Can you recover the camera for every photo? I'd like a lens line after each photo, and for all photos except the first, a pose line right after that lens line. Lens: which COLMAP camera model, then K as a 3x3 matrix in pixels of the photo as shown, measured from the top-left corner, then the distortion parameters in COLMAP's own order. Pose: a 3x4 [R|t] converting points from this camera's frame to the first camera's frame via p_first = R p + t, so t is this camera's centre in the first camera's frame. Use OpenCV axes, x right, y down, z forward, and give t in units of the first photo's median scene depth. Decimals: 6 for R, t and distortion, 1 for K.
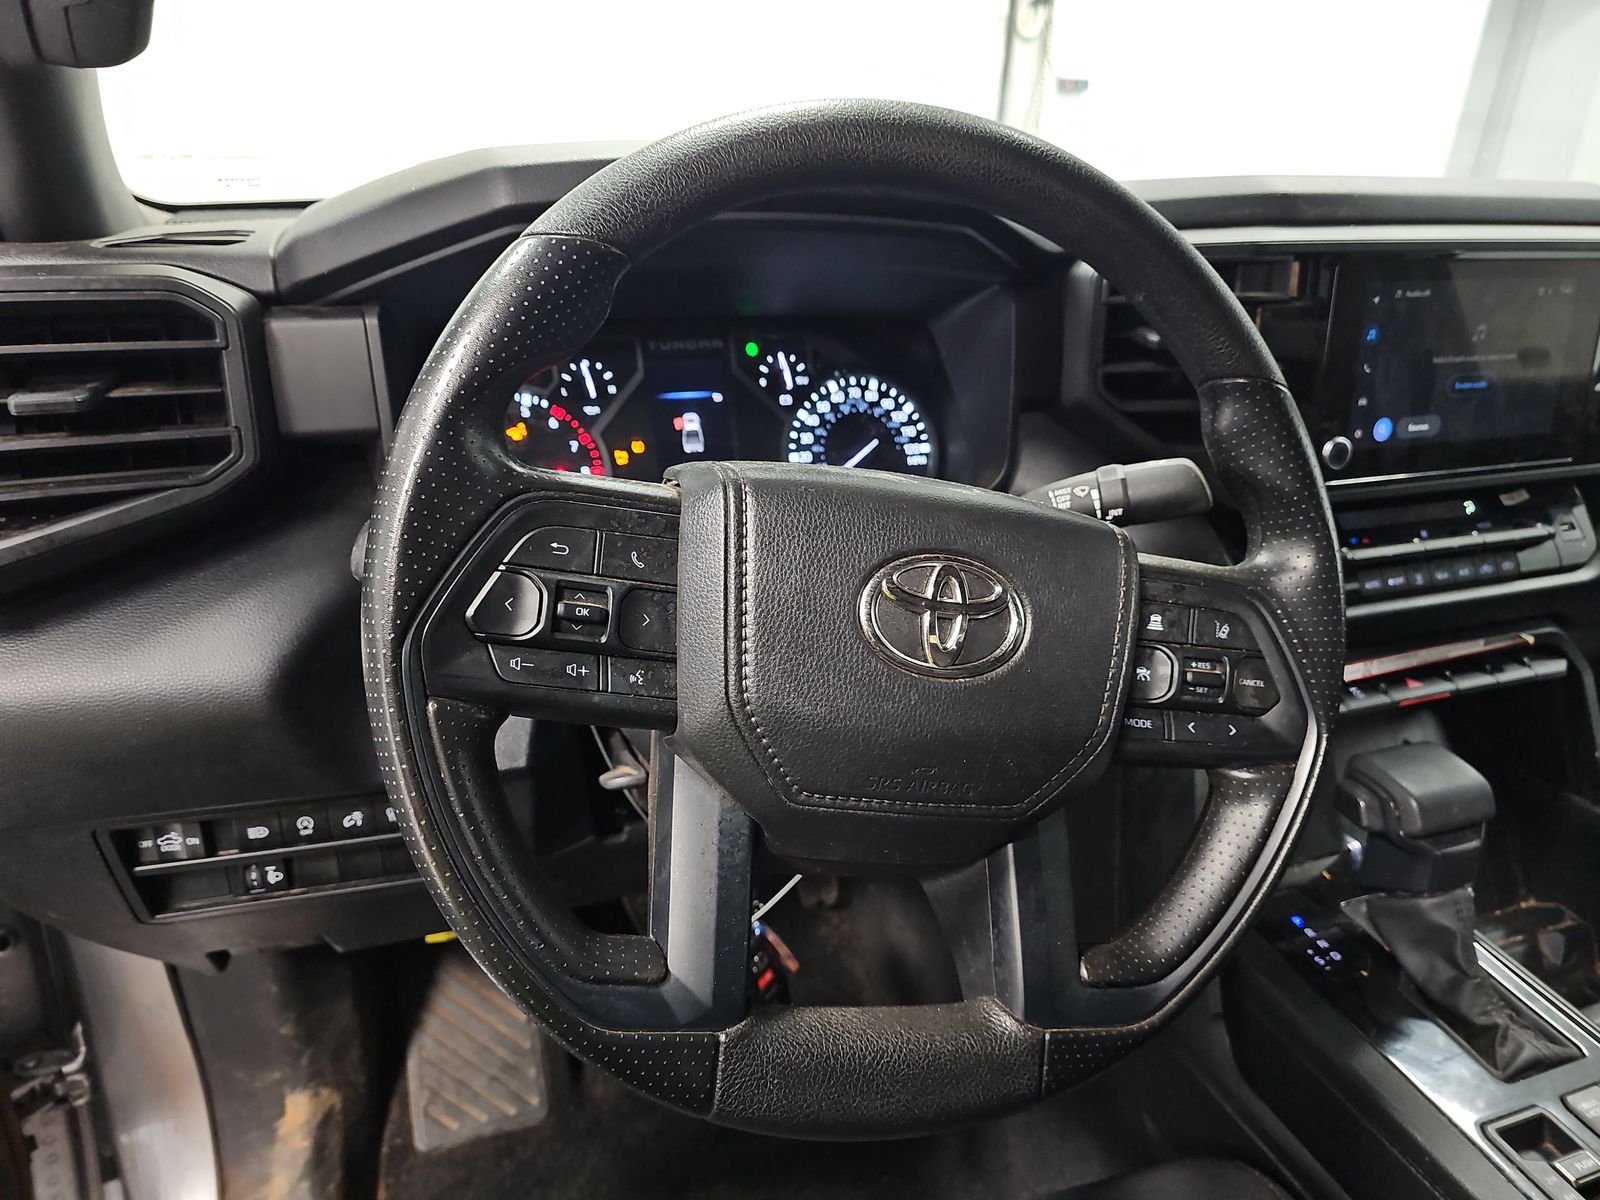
lens RADIAL K [[1082.0, 0, 815.7], [0, 1082.0, 643.1], [0, 0, 1]] dist [0.052499, -0.052338]
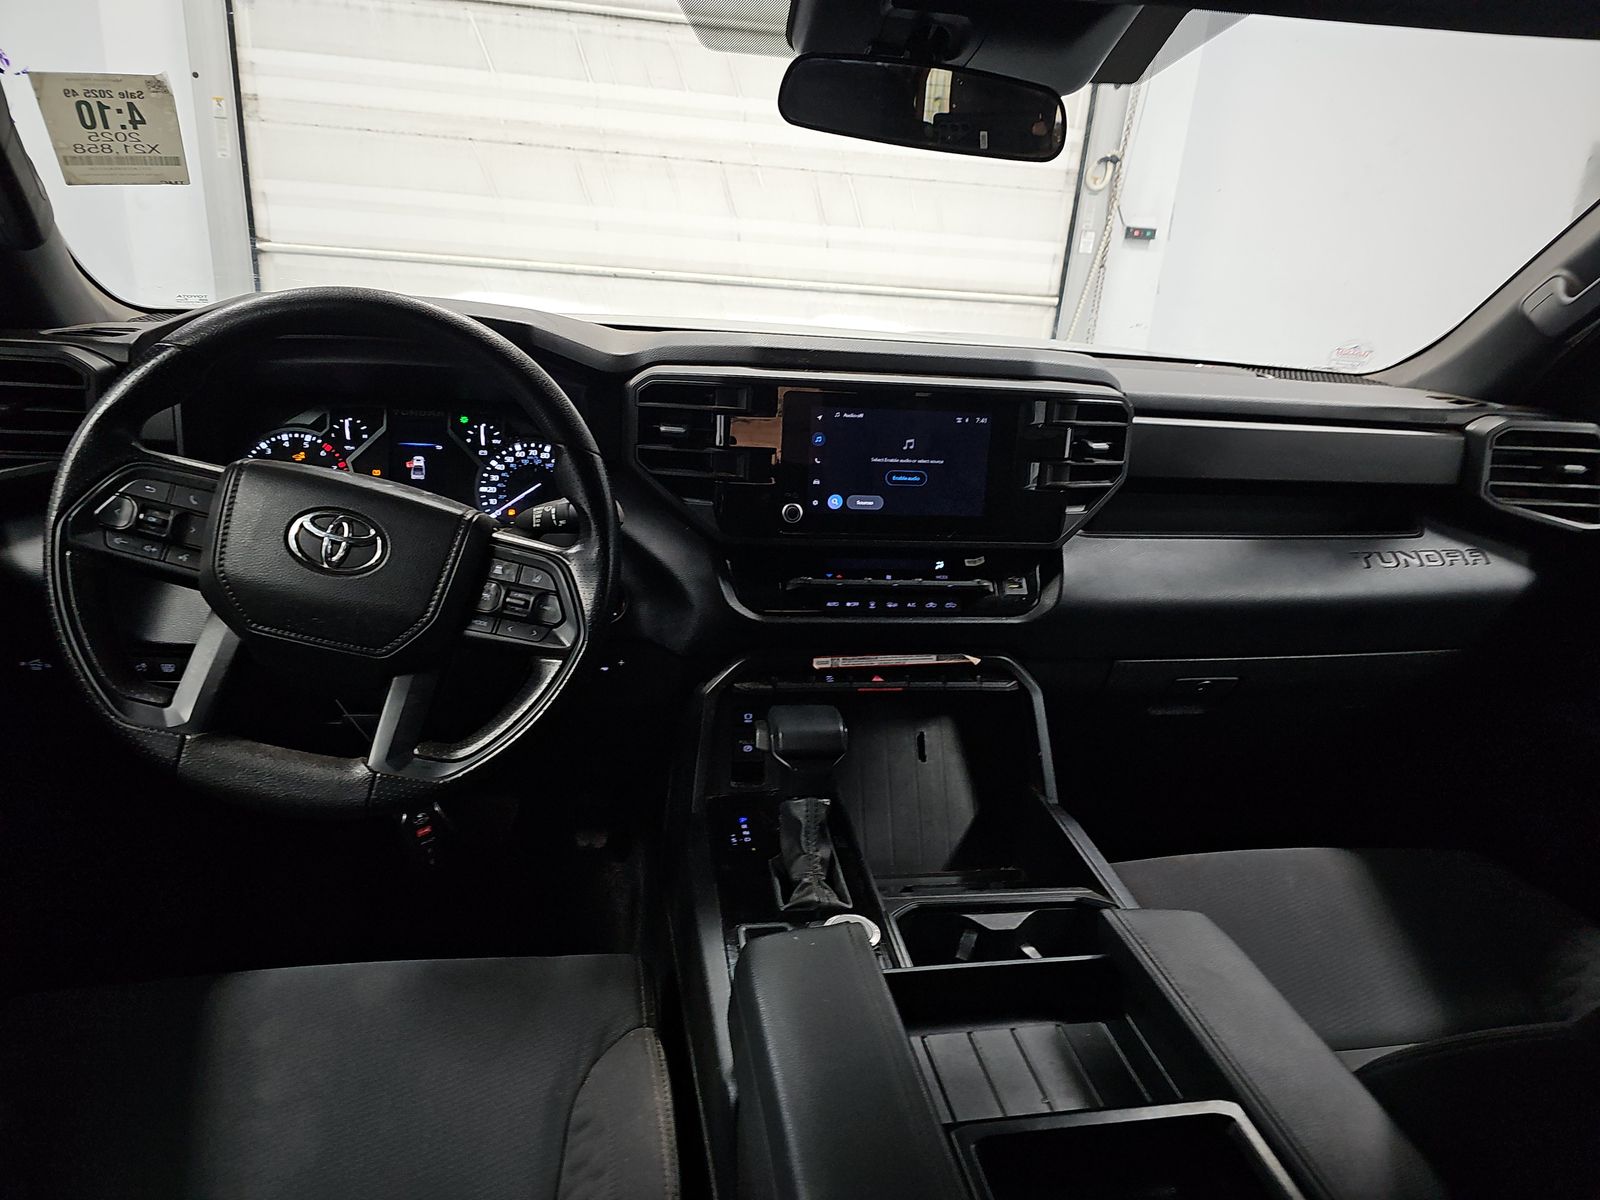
lens RADIAL K [[1082.0, 0, 812.7], [0, 1082.0, 616.8], [0, 0, 1]] dist [0.052499, -0.052338]
pose [[0.985591, 0.095888, -0.139339, 0.675368], [-0.110952, 0.988296, -0.104695, 0.118180], [0.127669, 0.118646, 0.984695, -0.443337]]
